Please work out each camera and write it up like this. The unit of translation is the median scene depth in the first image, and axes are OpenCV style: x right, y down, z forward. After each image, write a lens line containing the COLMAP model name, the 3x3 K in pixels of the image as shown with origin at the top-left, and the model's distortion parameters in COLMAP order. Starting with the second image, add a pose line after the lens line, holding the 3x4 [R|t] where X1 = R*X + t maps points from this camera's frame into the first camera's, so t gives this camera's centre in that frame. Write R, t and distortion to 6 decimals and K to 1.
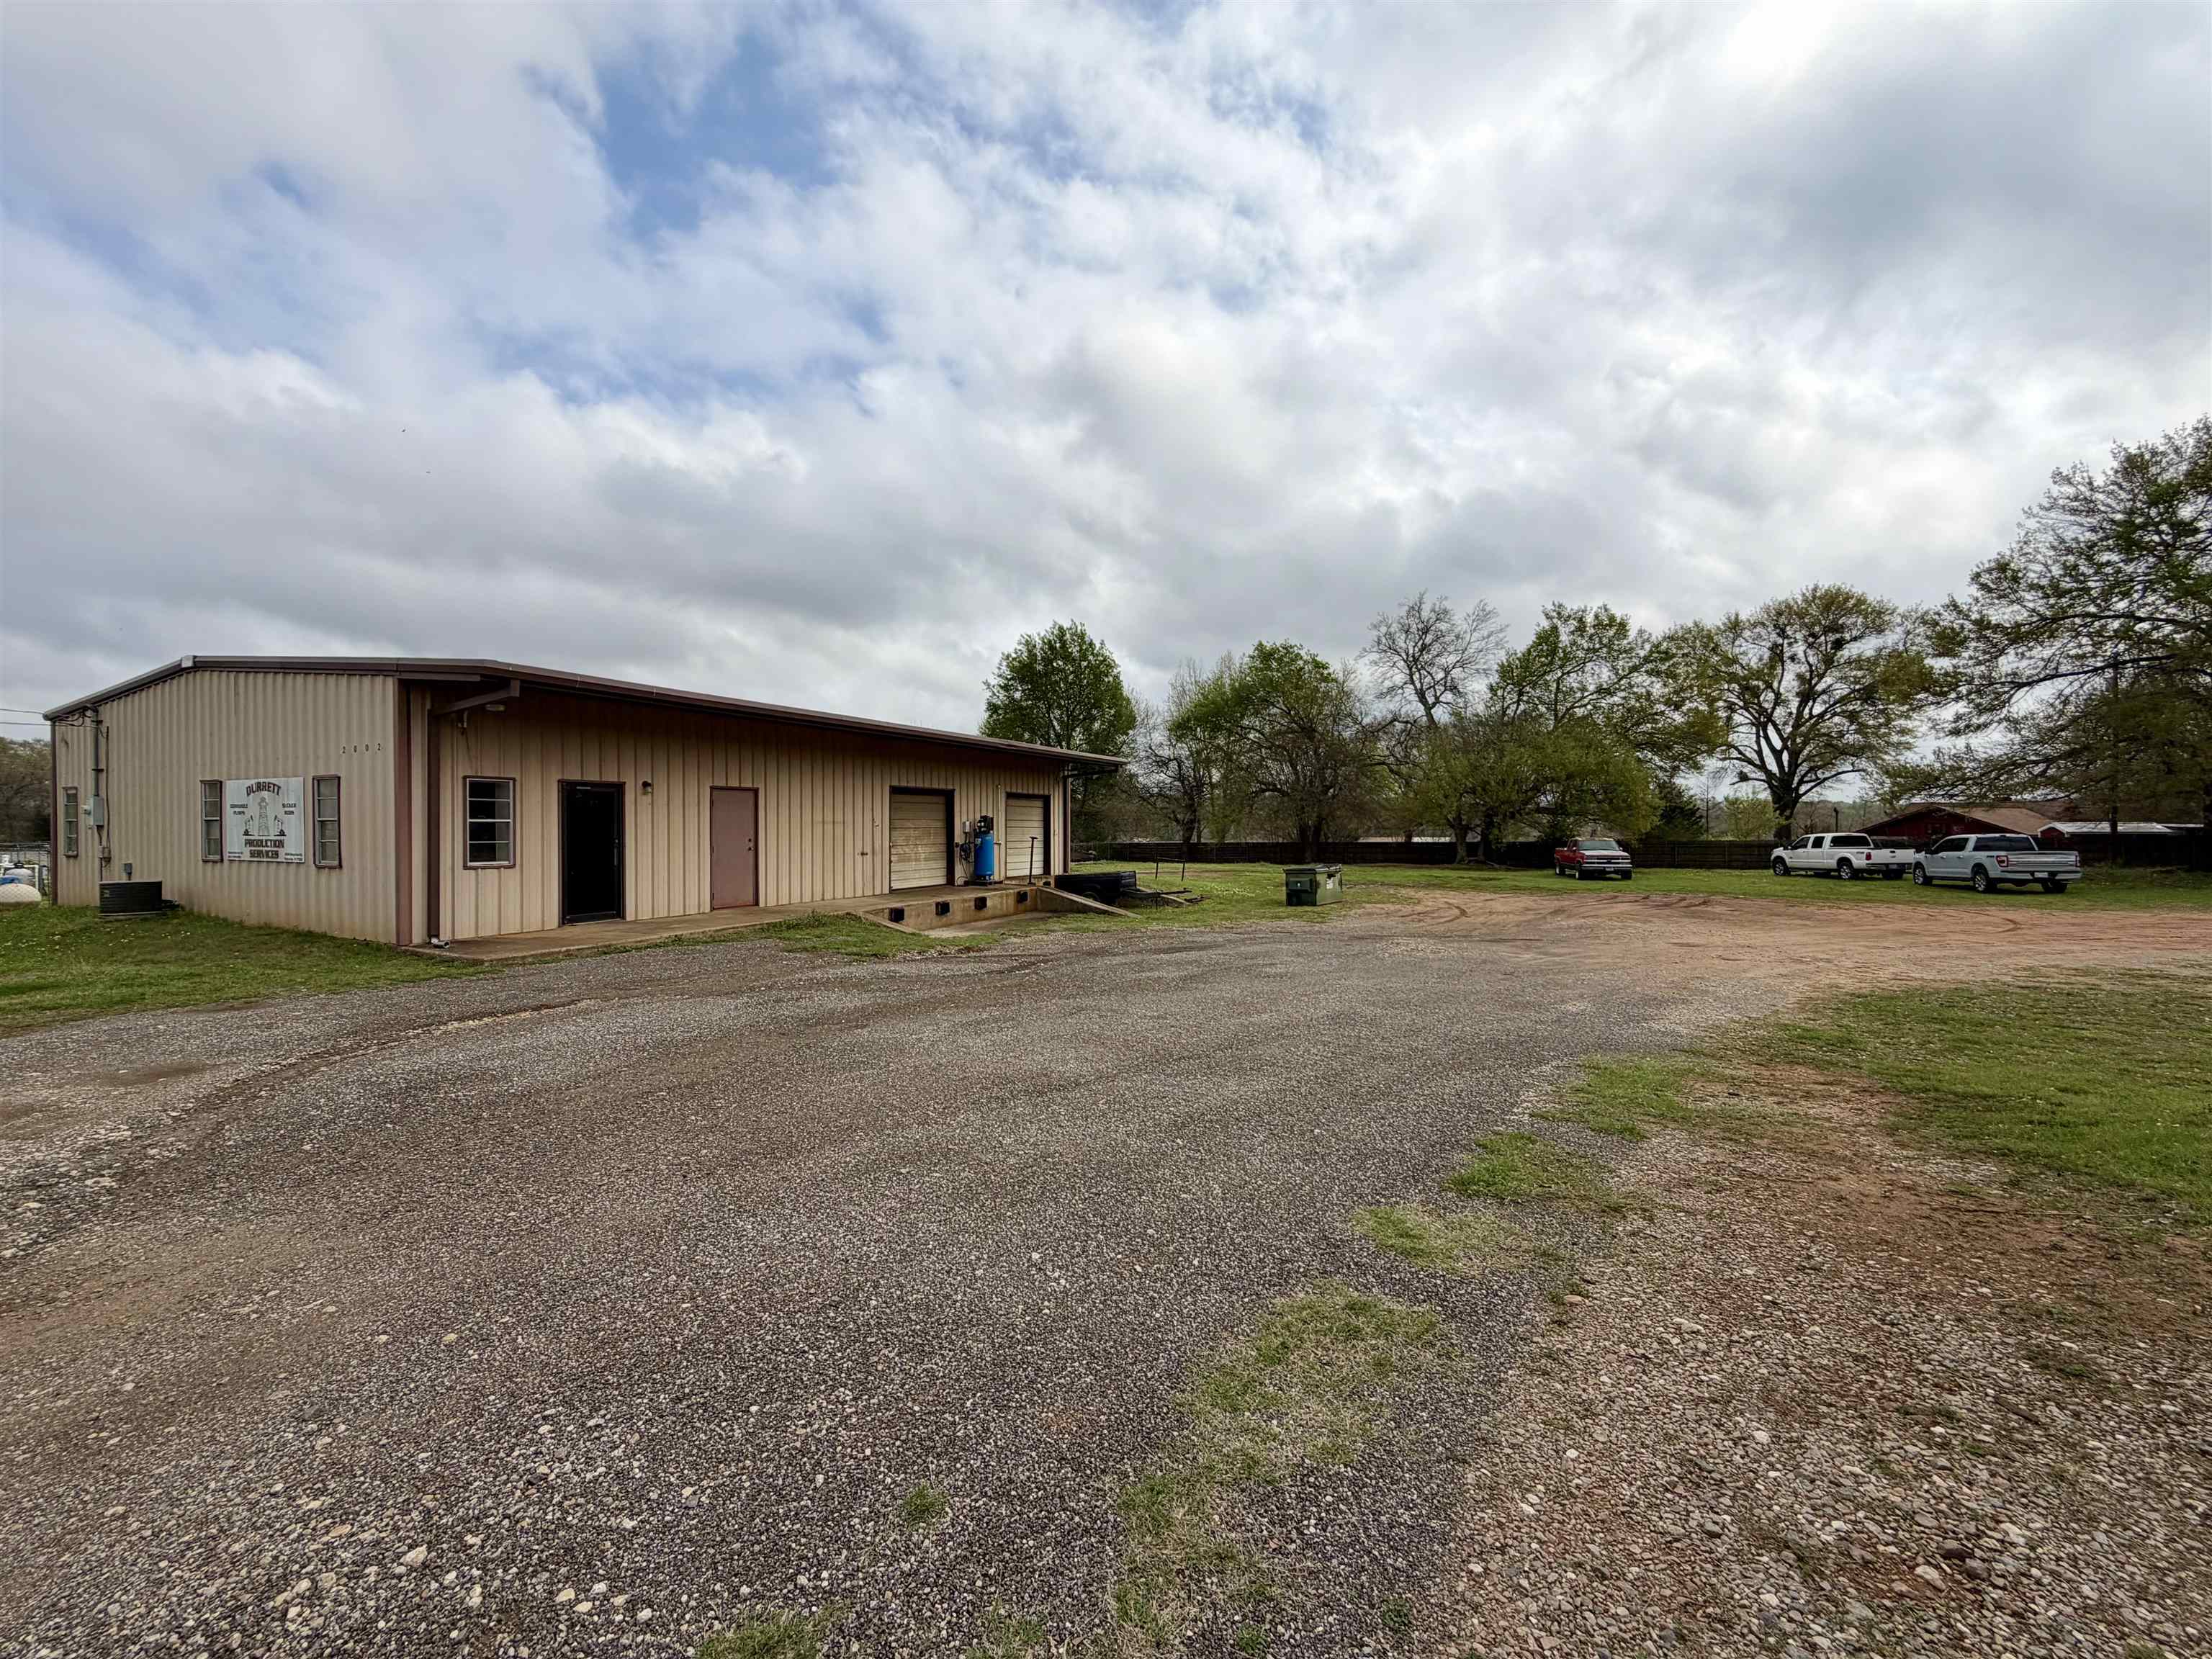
lens RADIAL K [[882.2, 0, 1101.2], [0, 882.2, 831.3], [0, 0, 1]] dist [-0.000316, 0.000393]
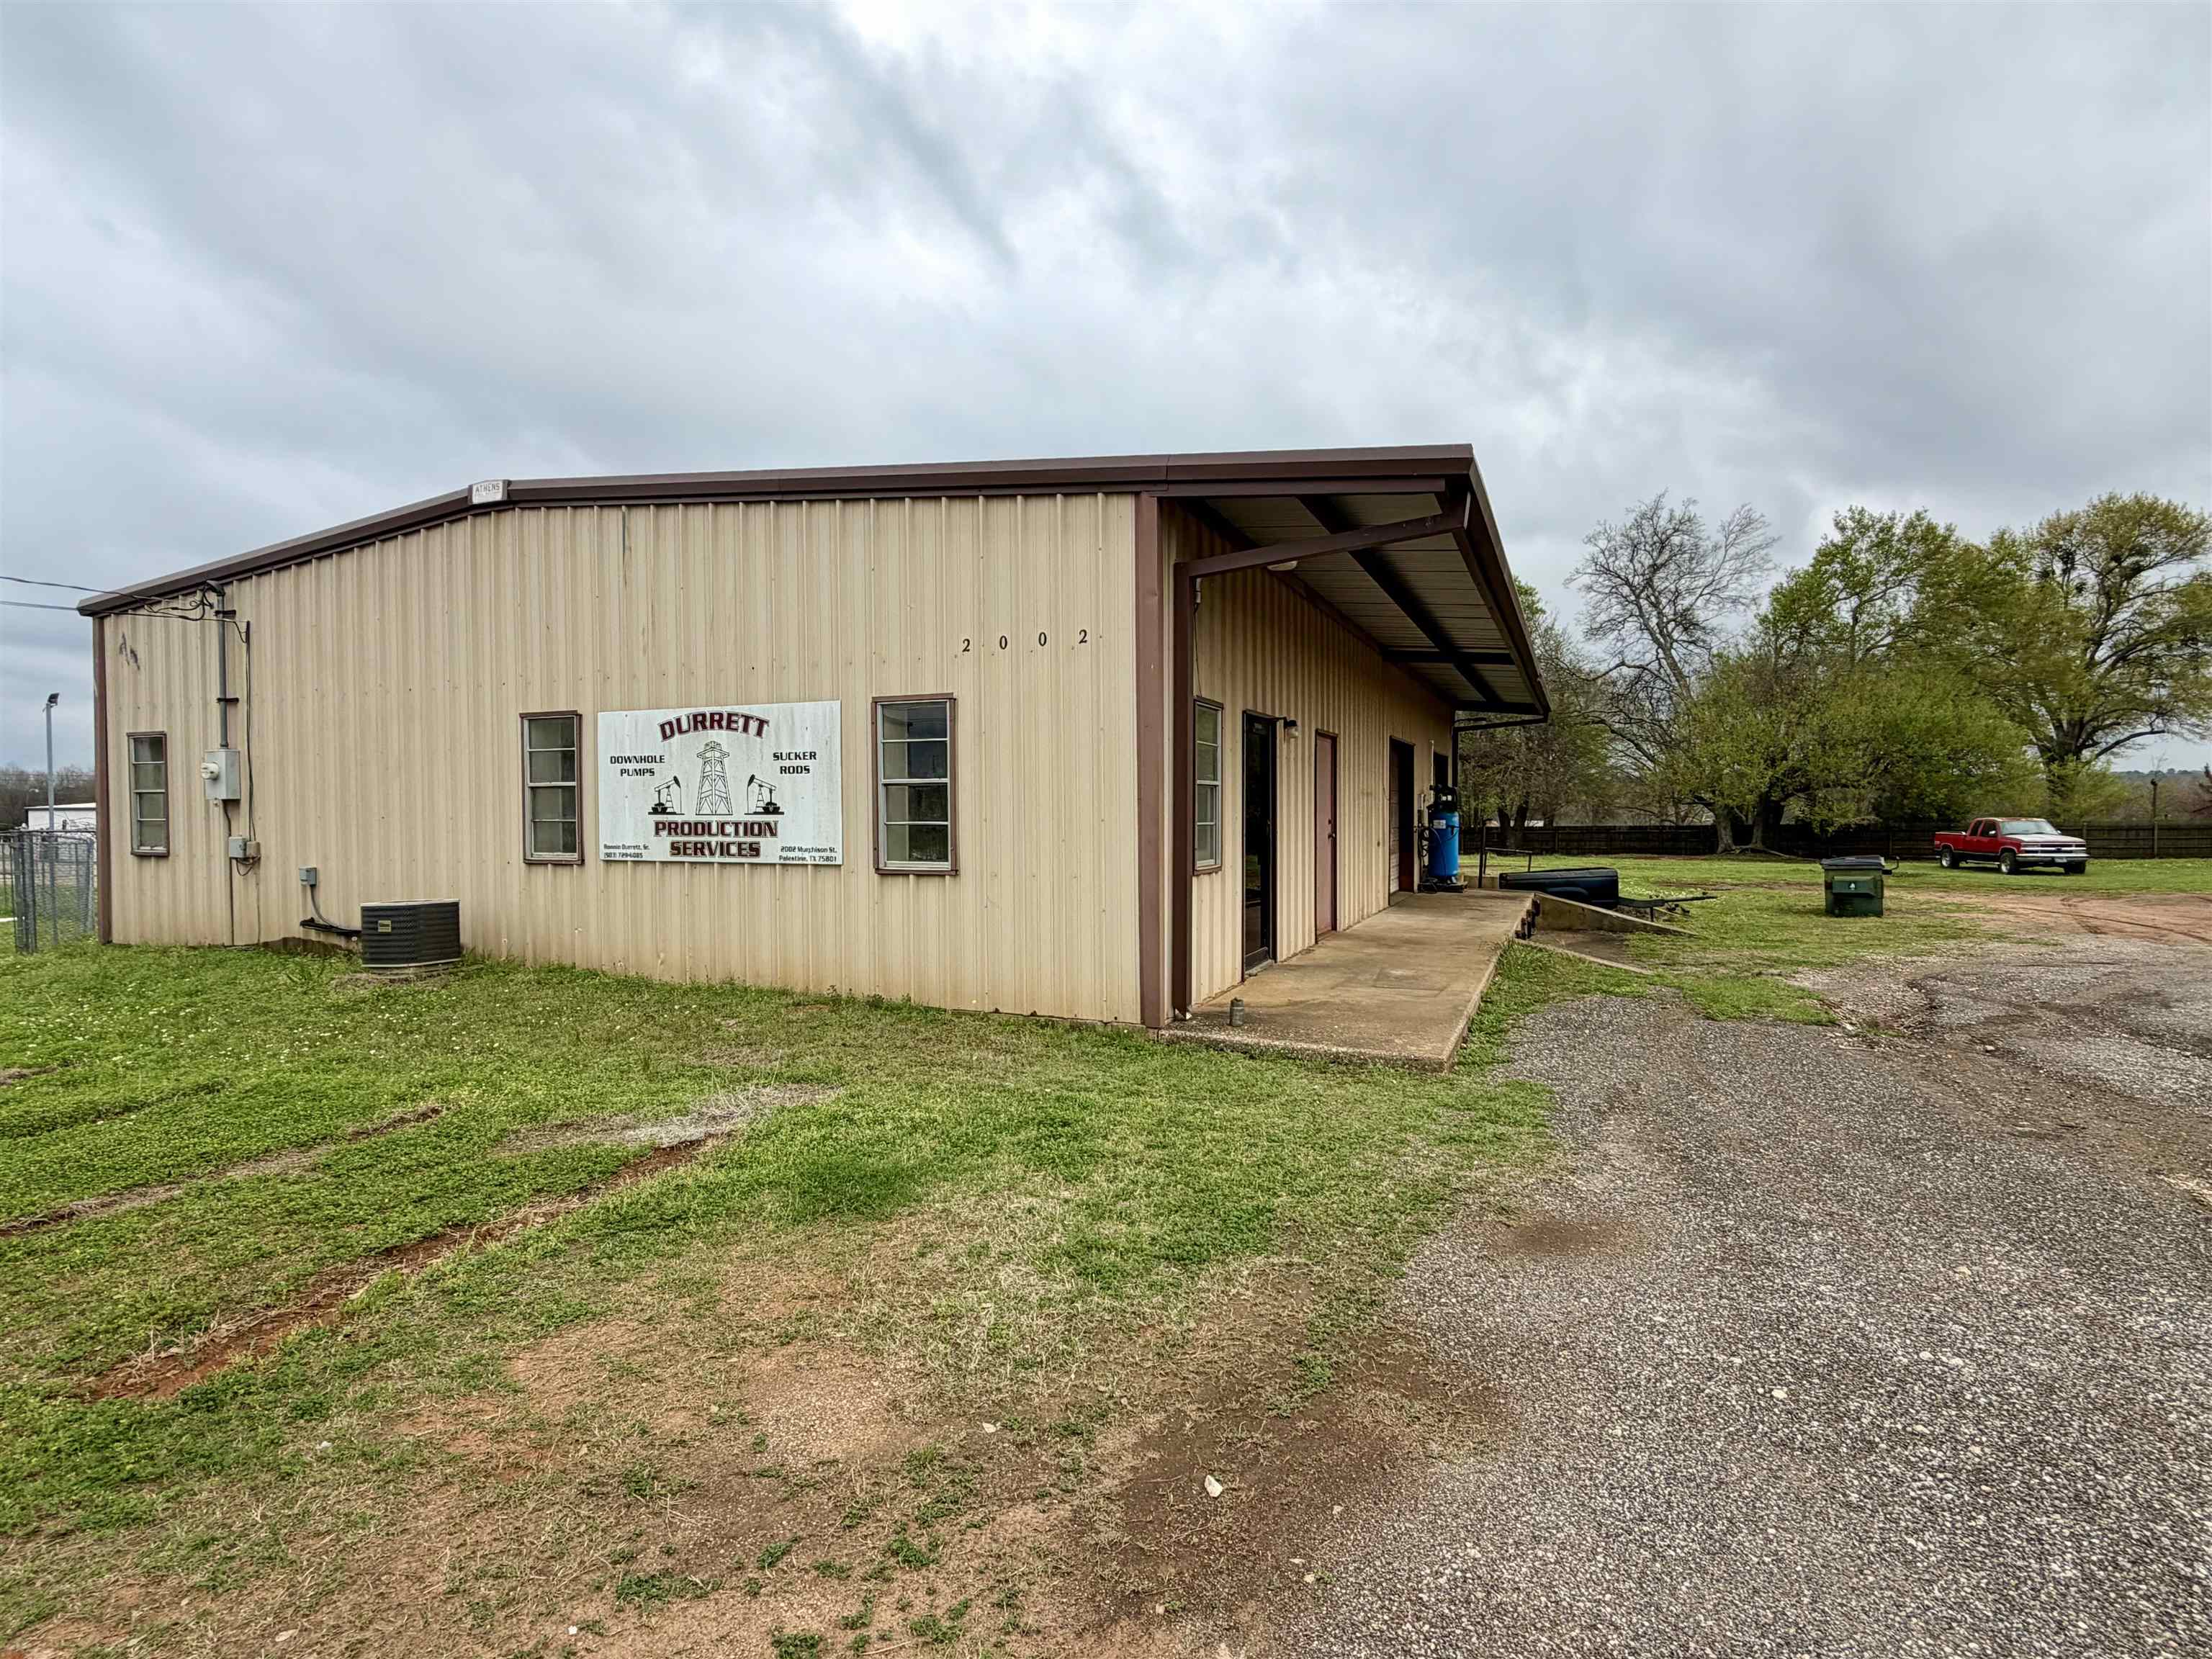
lens RADIAL K [[1120.3, 0, 1106.0], [0, 1120.3, 829.5], [0, 0, 1]] dist [0.000963, -0.000159]
pose [[0.998405, -0.005756, 0.056164, -0.235416], [0.005118, 0.999921, 0.011495, 0.002404], [-0.056225, -0.011189, 0.998355, 0.098853]]
